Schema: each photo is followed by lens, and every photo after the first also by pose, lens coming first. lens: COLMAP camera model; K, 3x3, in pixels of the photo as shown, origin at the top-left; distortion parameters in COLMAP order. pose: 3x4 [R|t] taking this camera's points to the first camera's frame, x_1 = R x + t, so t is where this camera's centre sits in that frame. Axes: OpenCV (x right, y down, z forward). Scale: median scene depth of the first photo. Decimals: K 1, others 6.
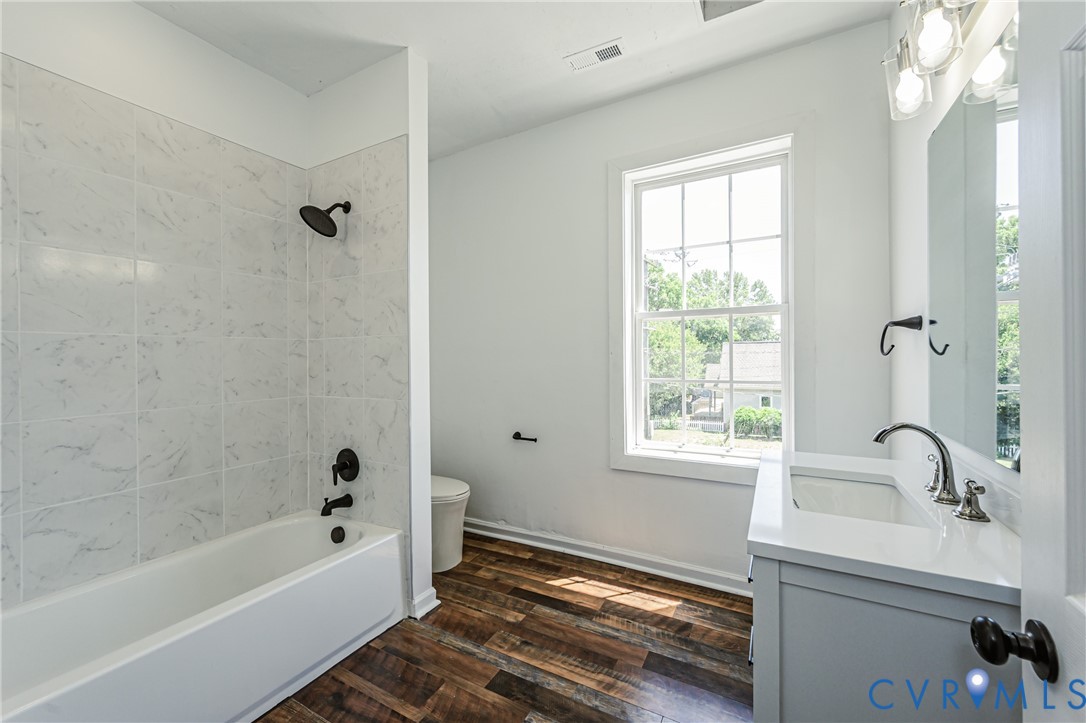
lens RADIAL K [[436.0, 0, 538.1], [0, 436.0, 355.4], [0, 0, 1]] dist [-0.000288, -0.000239]
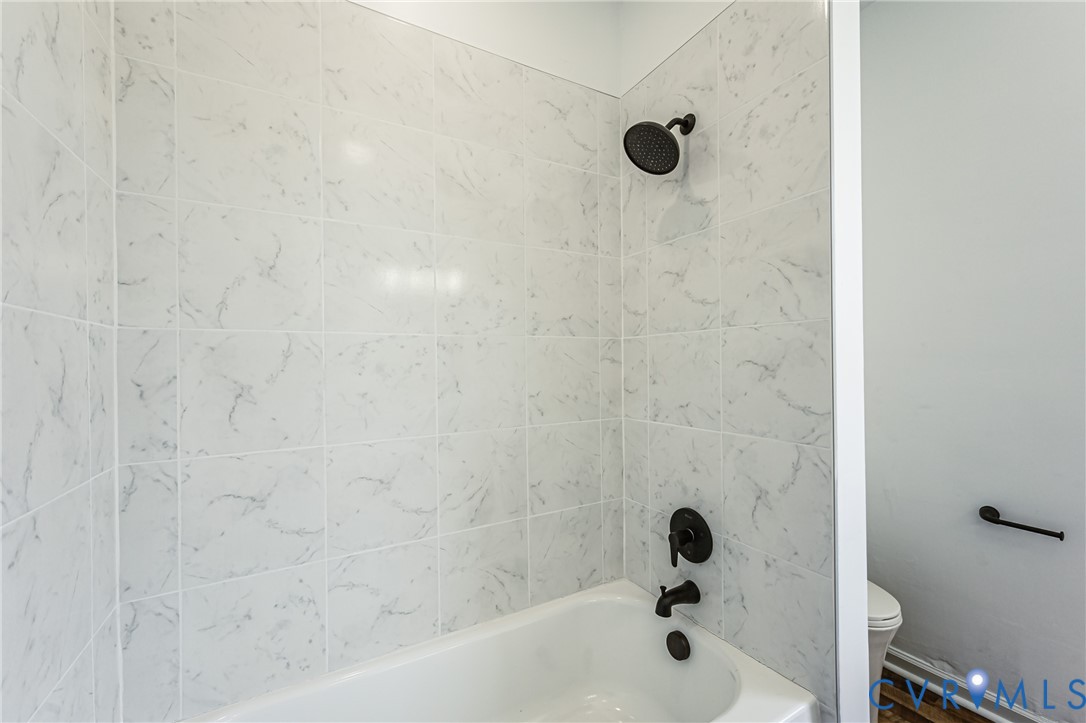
lens RADIAL K [[436.0, 0, 545.4], [0, 436.0, 362.7], [0, 0, 1]] dist [-0.000288, -0.000239]
pose [[0.856394, -0.001482, -0.516321, -0.304058], [0.004299, 0.999982, 0.004260, -0.000392], [0.516305, -0.005868, 0.856384, 0.371237]]
